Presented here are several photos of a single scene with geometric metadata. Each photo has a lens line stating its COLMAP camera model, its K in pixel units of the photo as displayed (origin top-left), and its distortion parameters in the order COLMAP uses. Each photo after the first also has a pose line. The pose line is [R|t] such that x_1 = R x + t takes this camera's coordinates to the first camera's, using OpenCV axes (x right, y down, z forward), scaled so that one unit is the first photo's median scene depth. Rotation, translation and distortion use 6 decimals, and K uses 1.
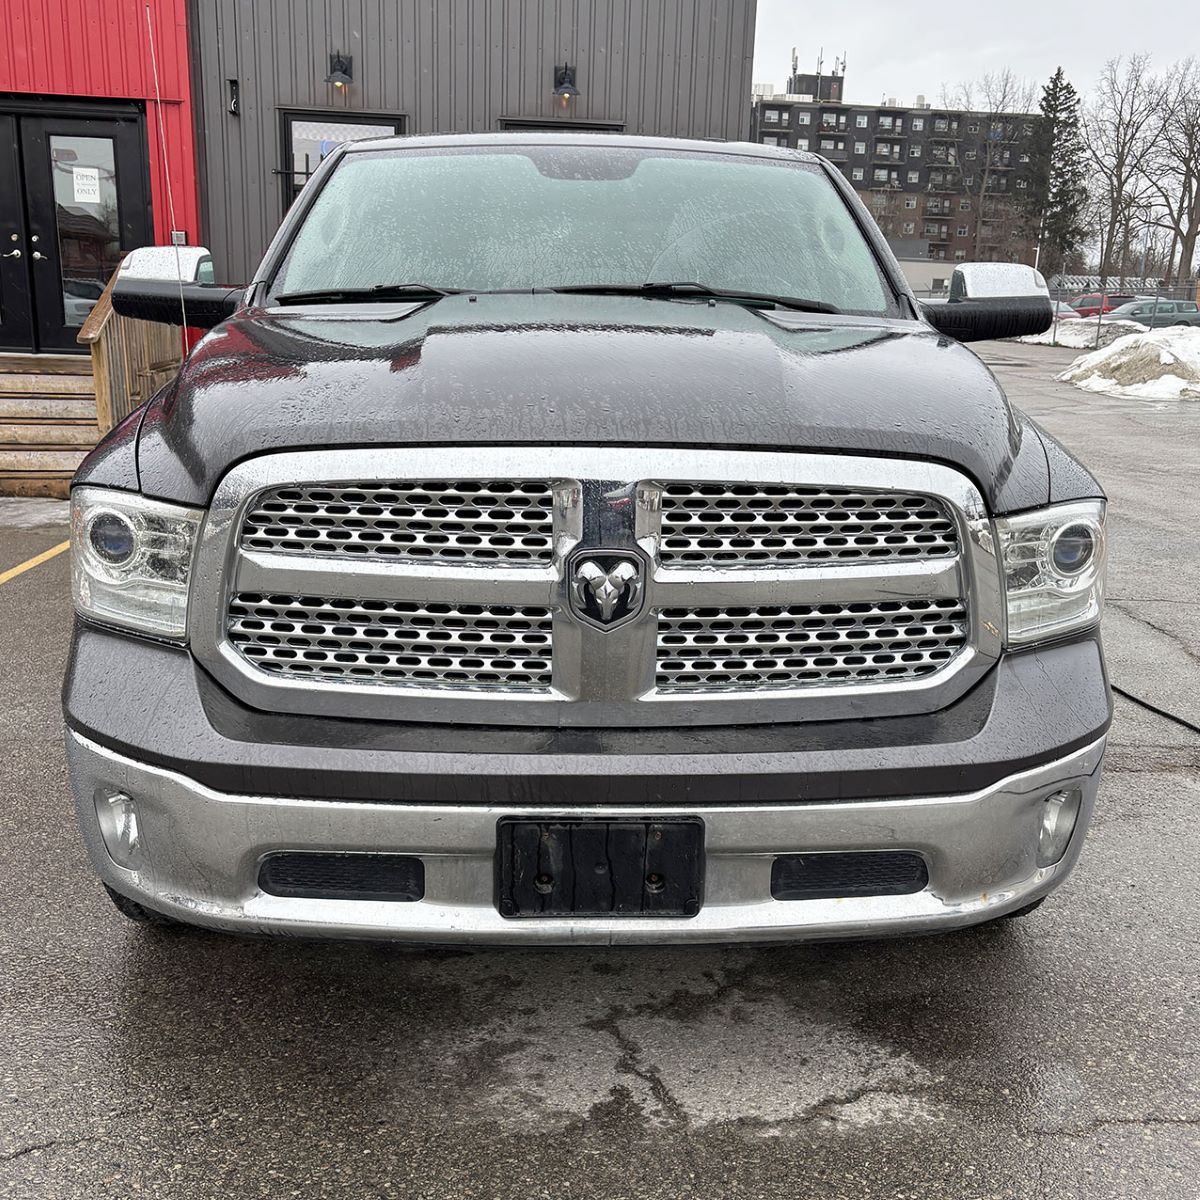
lens RADIAL K [[1377.5, 0, 624.9], [0, 1377.5, 644.0], [0, 0, 1]] dist [0.051234, 0.000000]
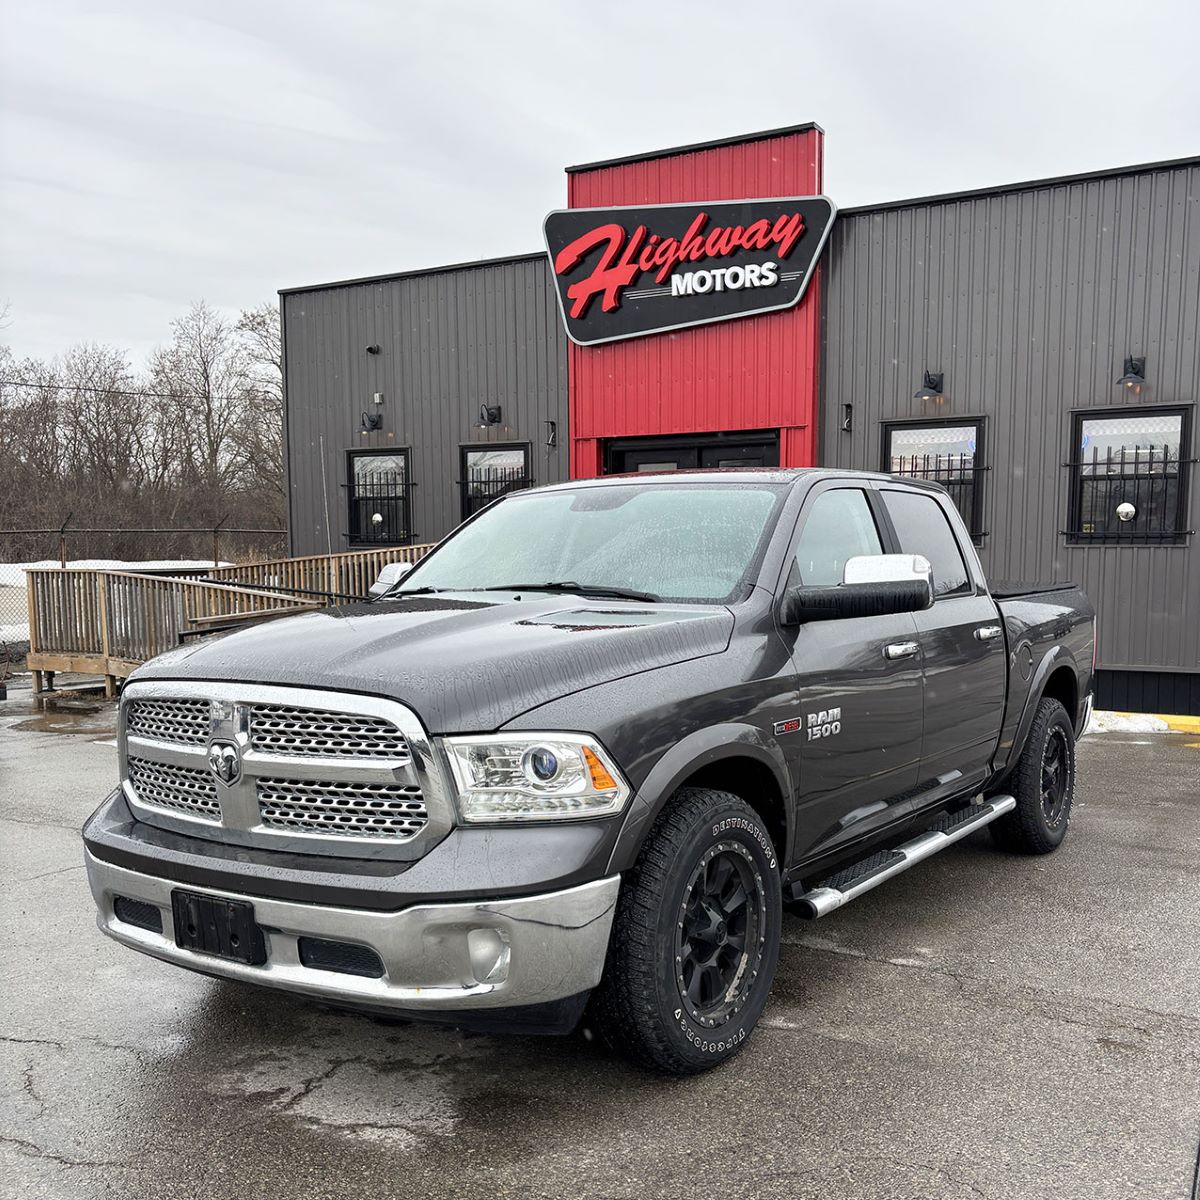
lens RADIAL K [[1342.7, 0, 666.0], [0, 1342.7, 630.5], [0, 0, 1]] dist [0.014570, 0.000000]
pose [[0.800662, -0.003595, -0.599106, 1.389091], [-0.116311, 0.980024, -0.161323, 0.006643], [0.587718, 0.198848, 0.784250, -0.049988]]
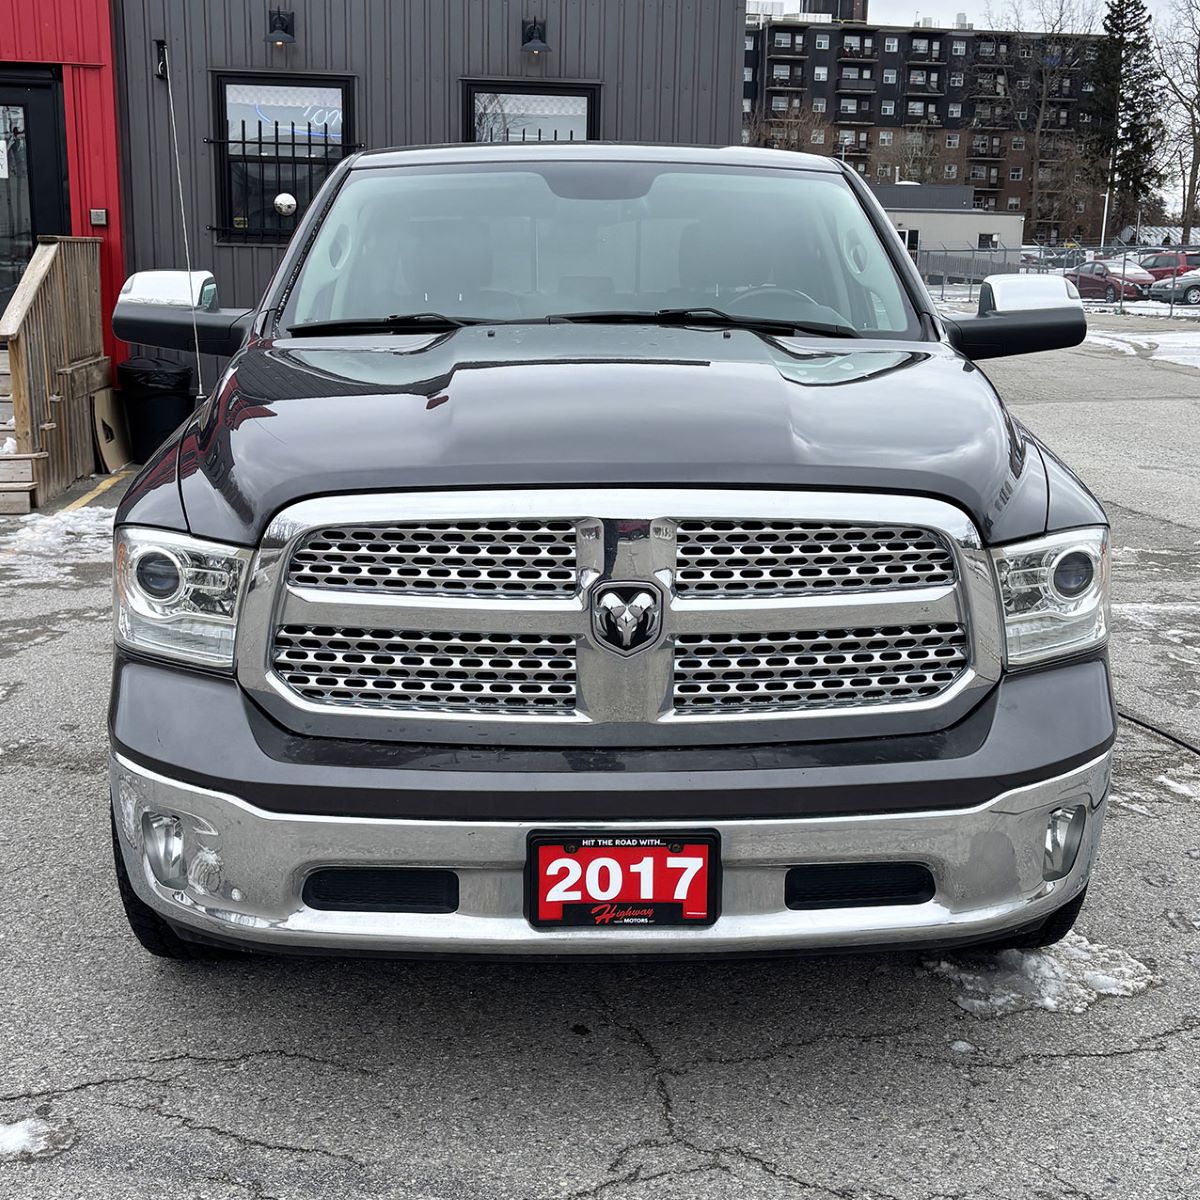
lens RADIAL K [[1623.3, 0, 591.3], [0, 1623.3, 602.5], [0, 0, 1]] dist [0.082445, 0.000000]
pose [[0.999910, -0.011004, -0.007660, -0.030010], [0.010668, 0.999033, -0.042662, 0.001763], [0.008122, 0.042577, 0.999060, -0.257858]]
